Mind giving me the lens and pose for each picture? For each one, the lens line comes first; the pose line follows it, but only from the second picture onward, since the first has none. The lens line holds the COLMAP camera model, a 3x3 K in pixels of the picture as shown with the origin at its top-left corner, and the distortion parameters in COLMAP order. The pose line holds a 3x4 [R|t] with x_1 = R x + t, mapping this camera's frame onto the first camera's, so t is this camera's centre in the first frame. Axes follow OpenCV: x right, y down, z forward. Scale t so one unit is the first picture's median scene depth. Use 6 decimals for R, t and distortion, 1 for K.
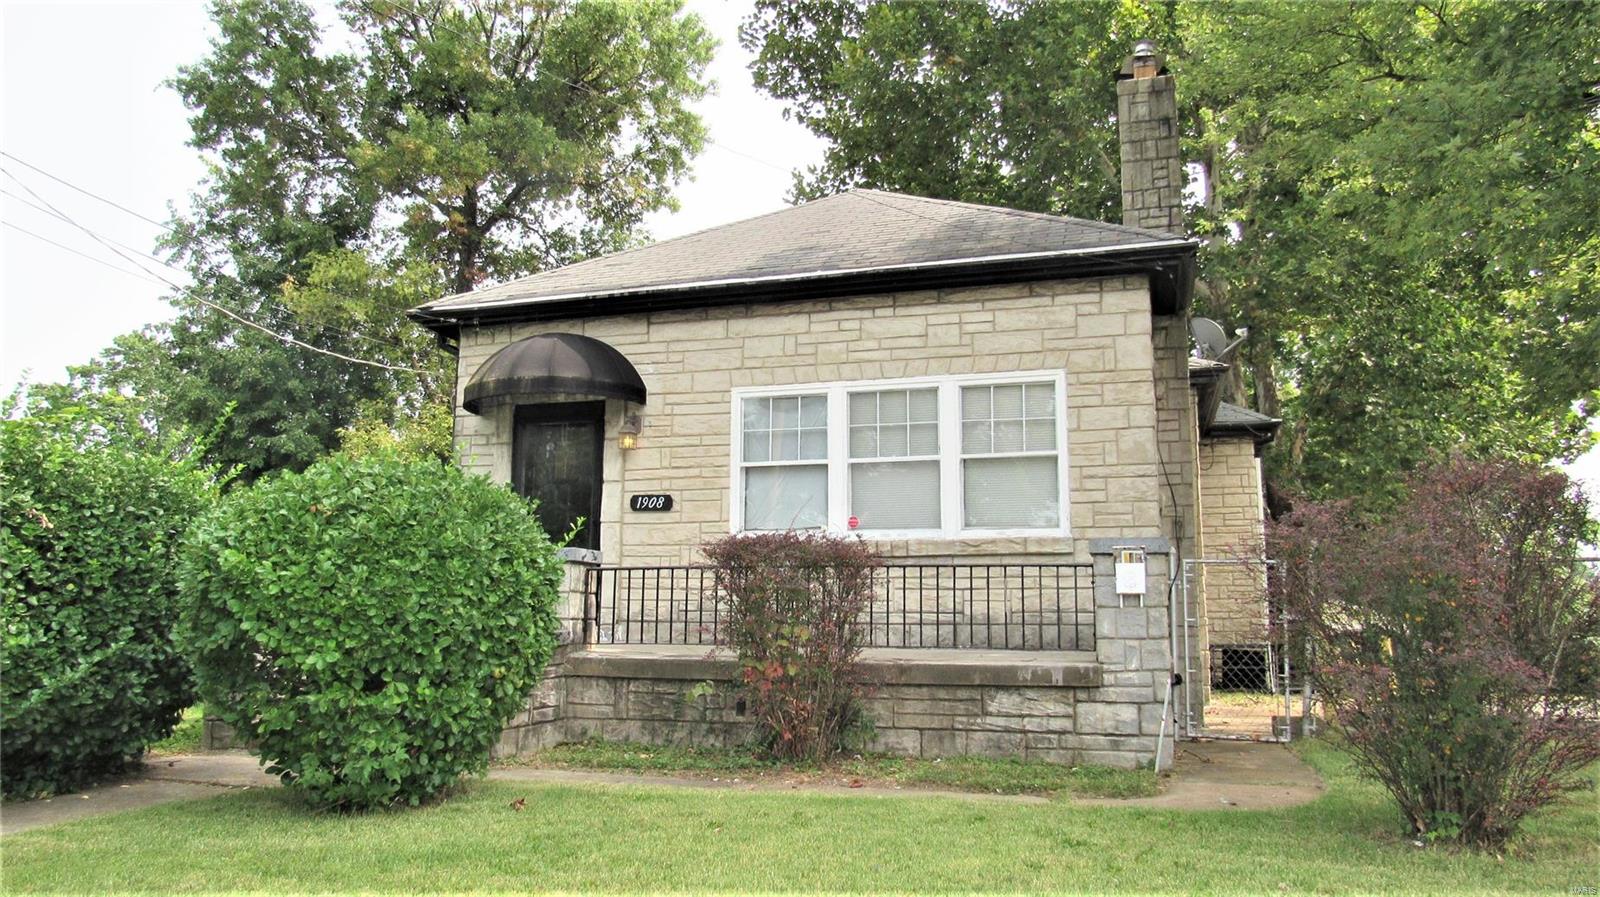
lens RADIAL K [[1139.5, 0, 800.0], [0, 1139.5, 448.5], [0, 0, 1]] dist [-0.016446, -0.005956]
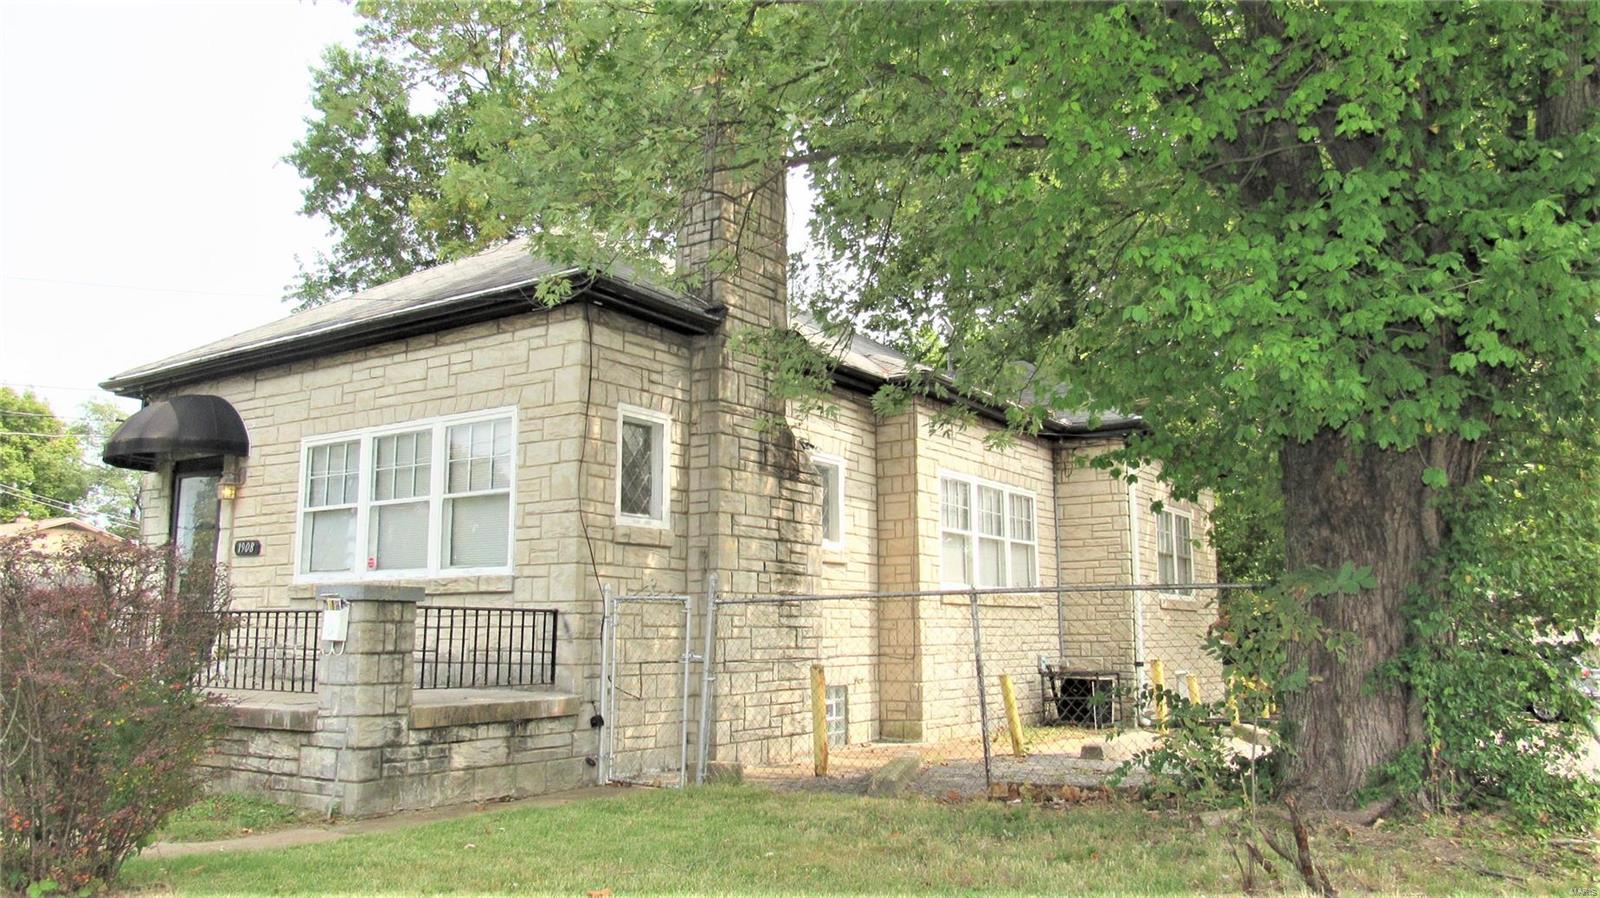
lens RADIAL K [[1191.4, 0, 800.0], [0, 1191.4, 449.0], [0, 0, 1]] dist [-0.007302, -0.004675]
pose [[0.958302, -0.052381, -0.280917, 0.713653], [0.051852, 0.998611, -0.009320, -0.008653], [0.281015, -0.005635, 0.959687, 0.068377]]
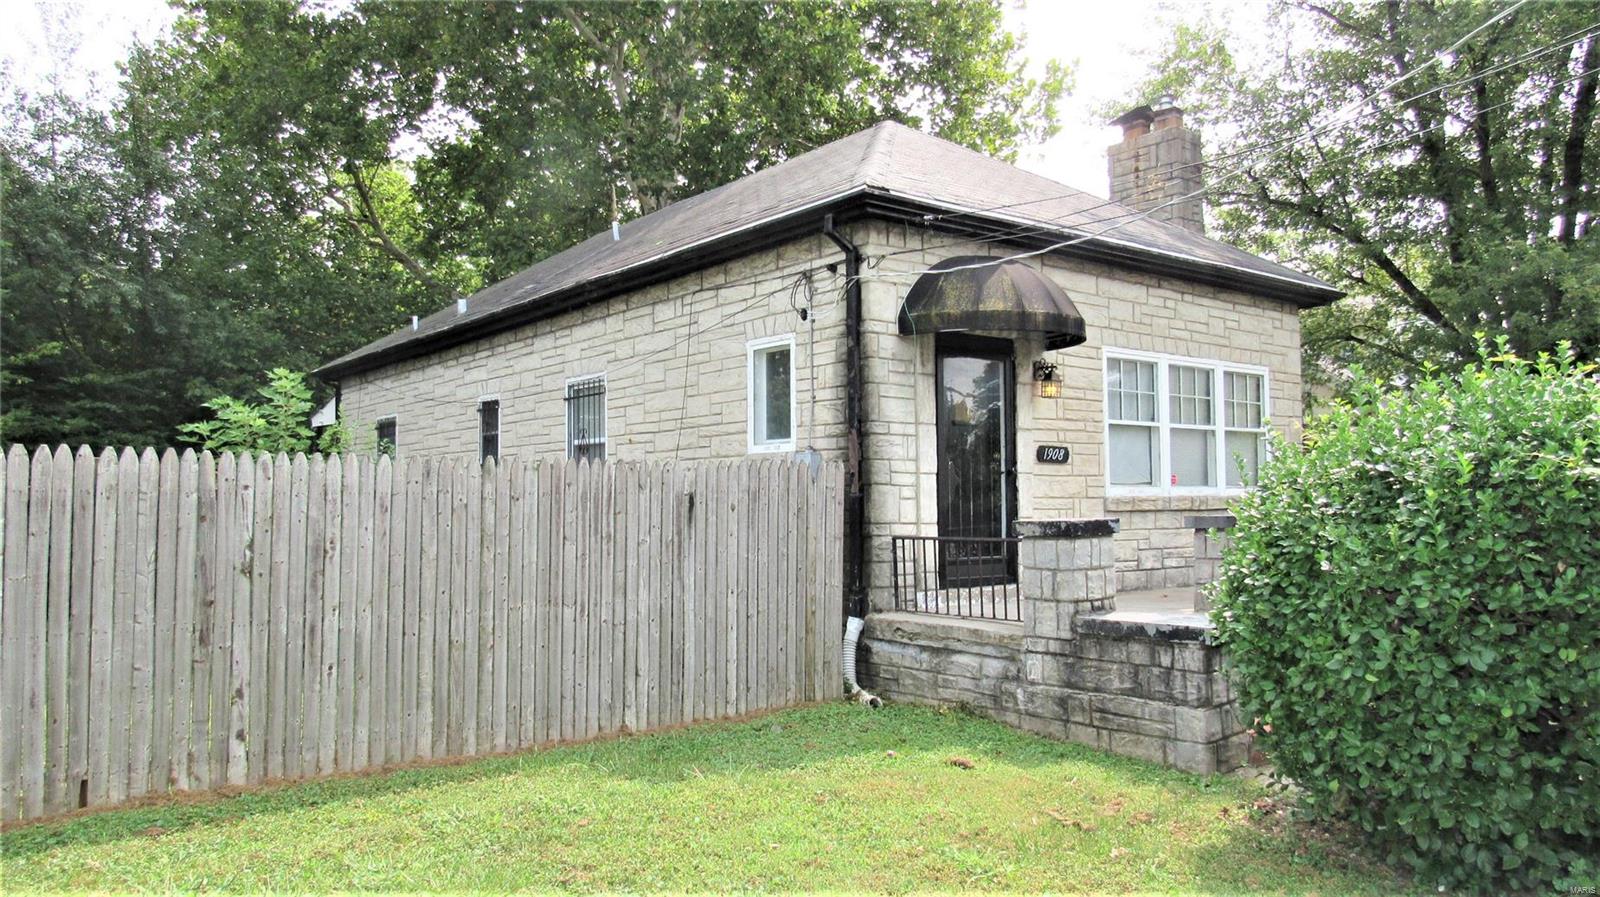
lens RADIAL K [[1139.5, 0, 800.0], [0, 1139.5, 448.5], [0, 0, 1]] dist [-0.016446, -0.005956]
pose [[0.571105, 0.032072, 0.820250, -1.078119], [-0.109046, 0.993345, 0.037084, 0.031222], [-0.813602, -0.110623, 0.570801, 0.642641]]
